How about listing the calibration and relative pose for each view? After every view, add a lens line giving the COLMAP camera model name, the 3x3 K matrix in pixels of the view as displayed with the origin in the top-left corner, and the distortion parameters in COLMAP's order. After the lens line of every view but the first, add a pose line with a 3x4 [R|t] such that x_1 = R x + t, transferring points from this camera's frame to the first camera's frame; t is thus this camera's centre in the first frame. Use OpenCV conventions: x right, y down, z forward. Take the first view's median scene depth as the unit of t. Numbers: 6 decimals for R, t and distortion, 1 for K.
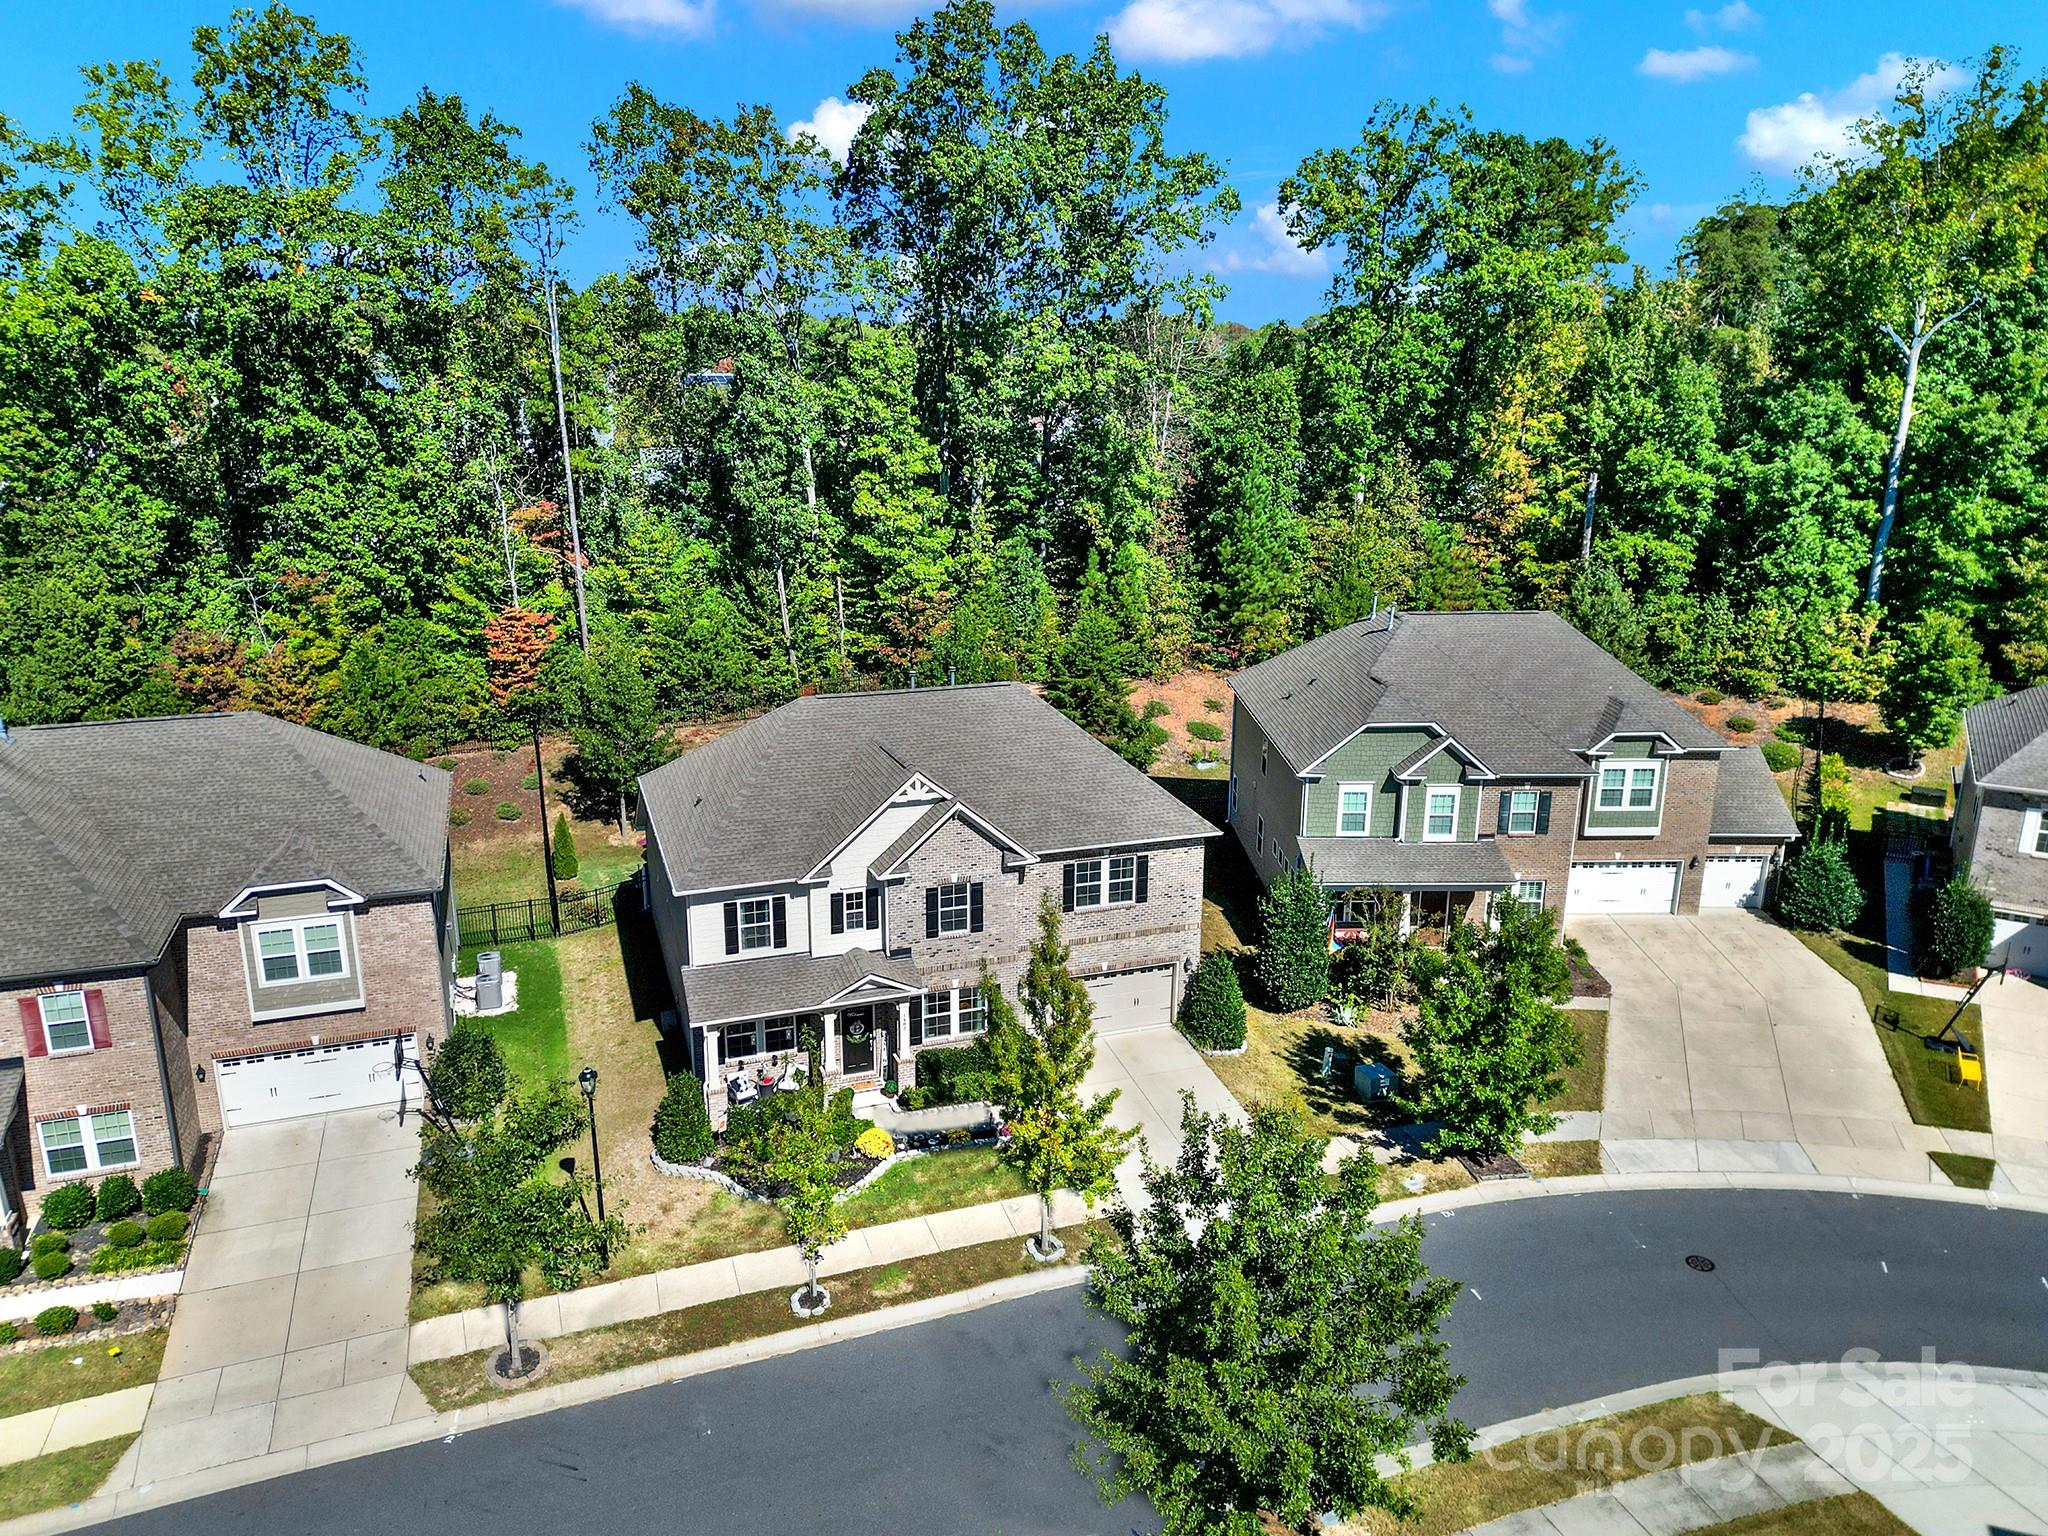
lens RADIAL K [[1450.1, 0, 1024.0], [0, 1450.1, 768.0], [0, 0, 1]] dist [0.098596, -0.129167]
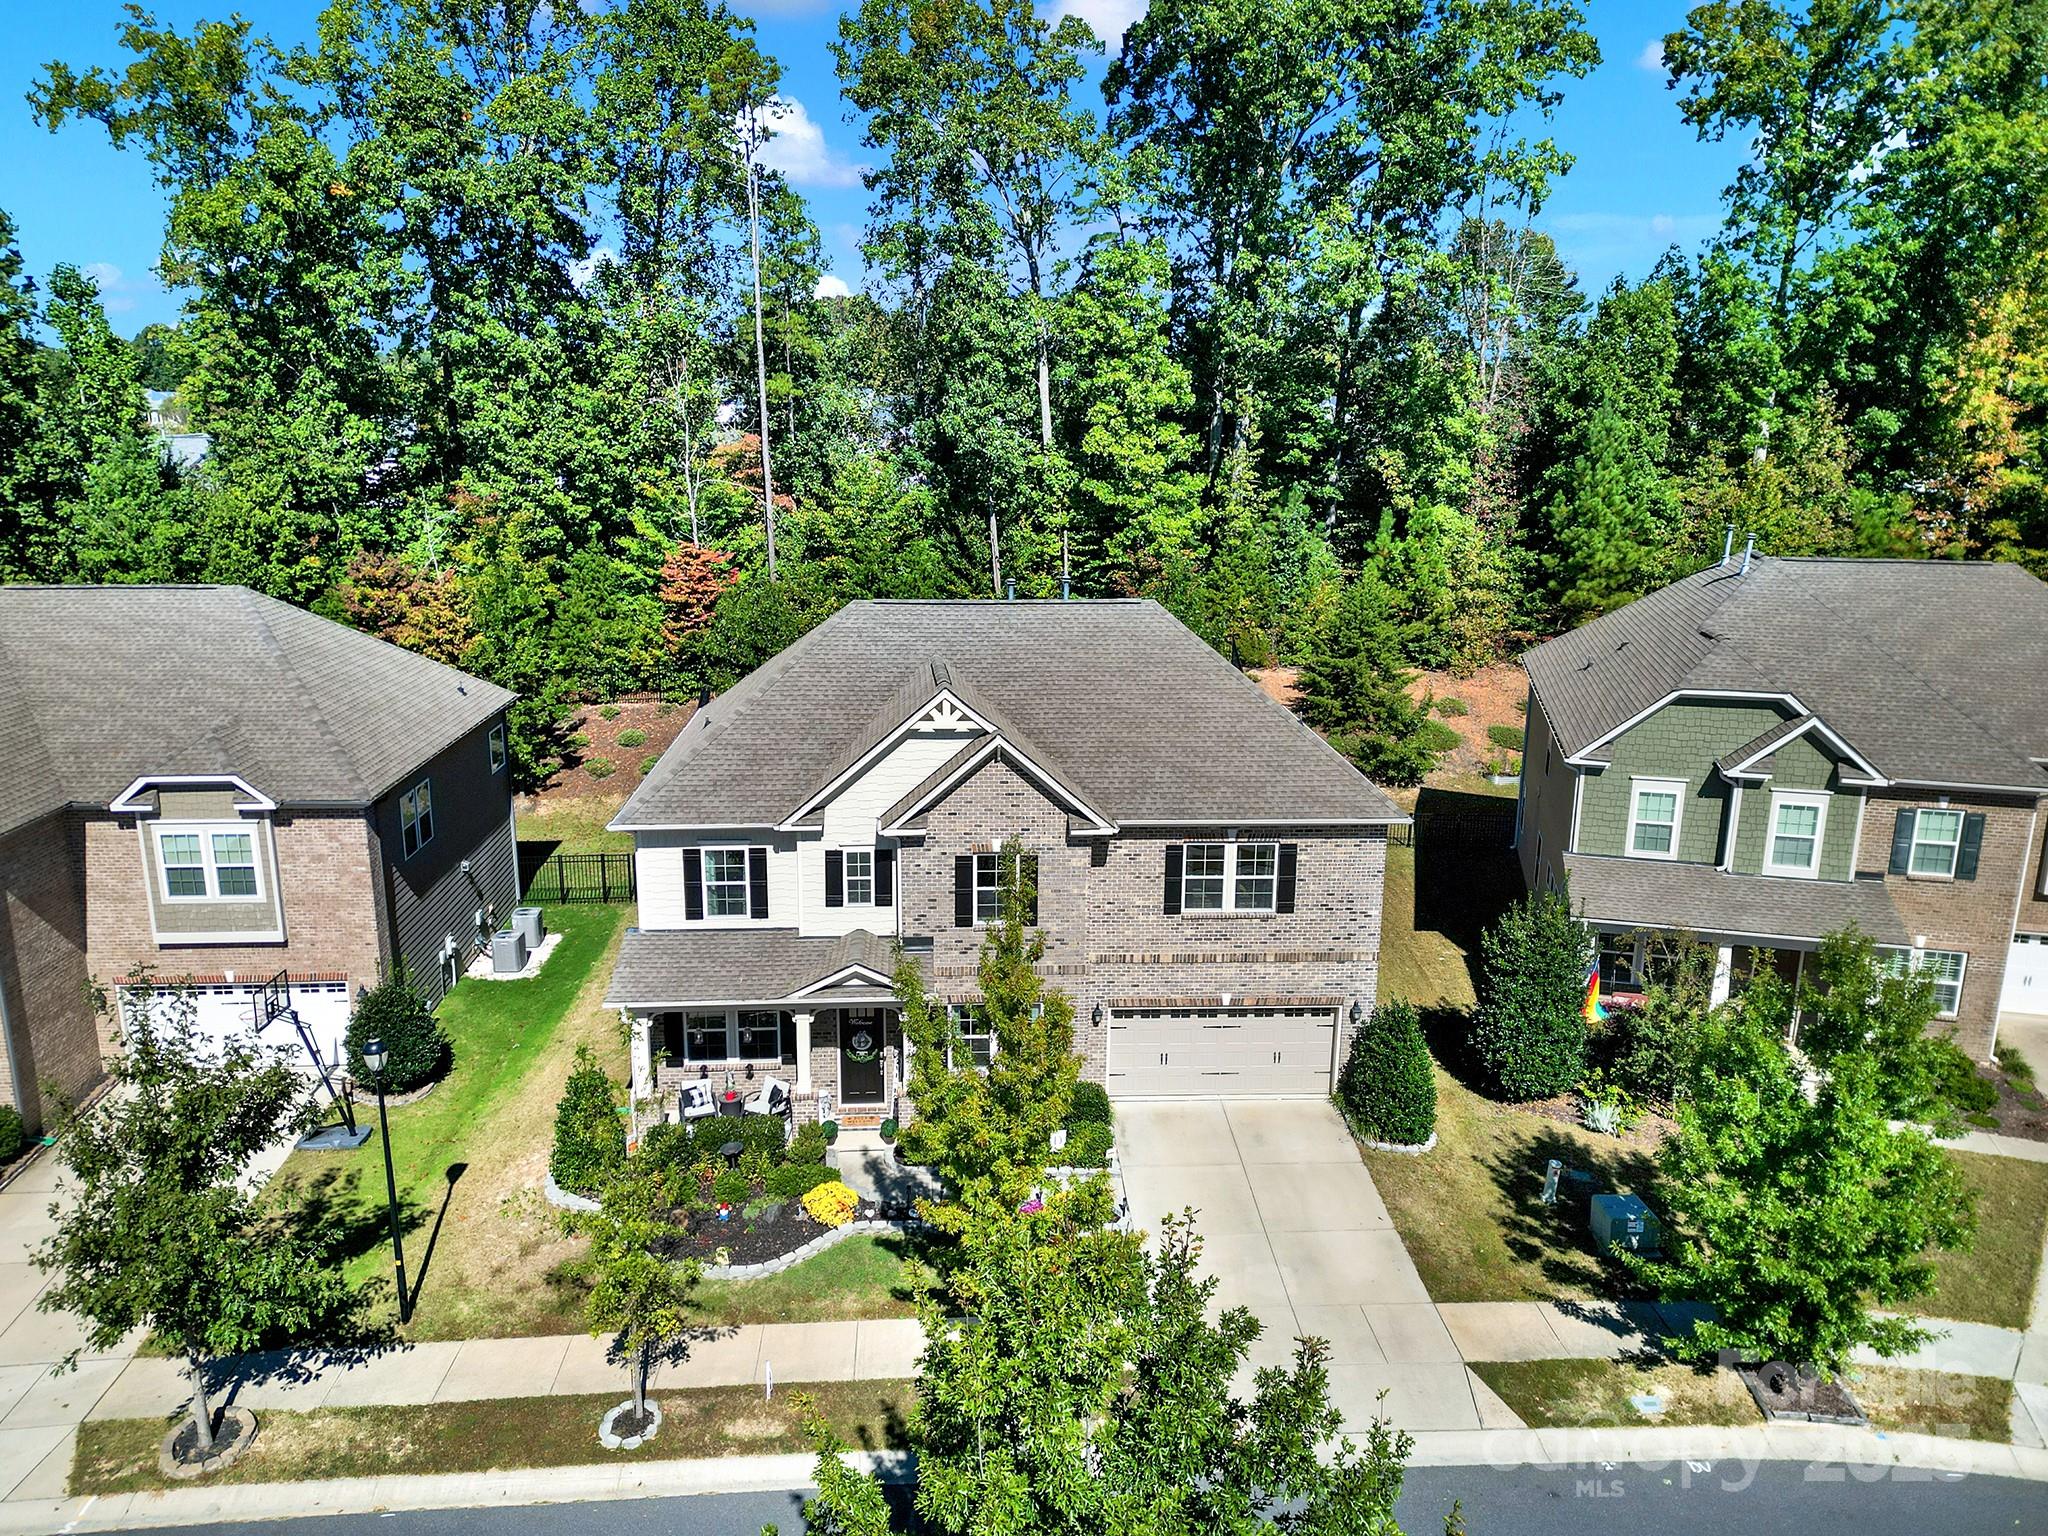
lens RADIAL K [[1463.4, 0, 1024.0], [0, 1463.4, 768.0], [0, 0, 1]] dist [0.086937, -0.100092]
pose [[0.961579, 0.068312, -0.265893, 0.142836], [-0.077845, 0.996640, -0.025467, 0.051485], [0.263260, 0.045187, 0.963666, 0.288679]]
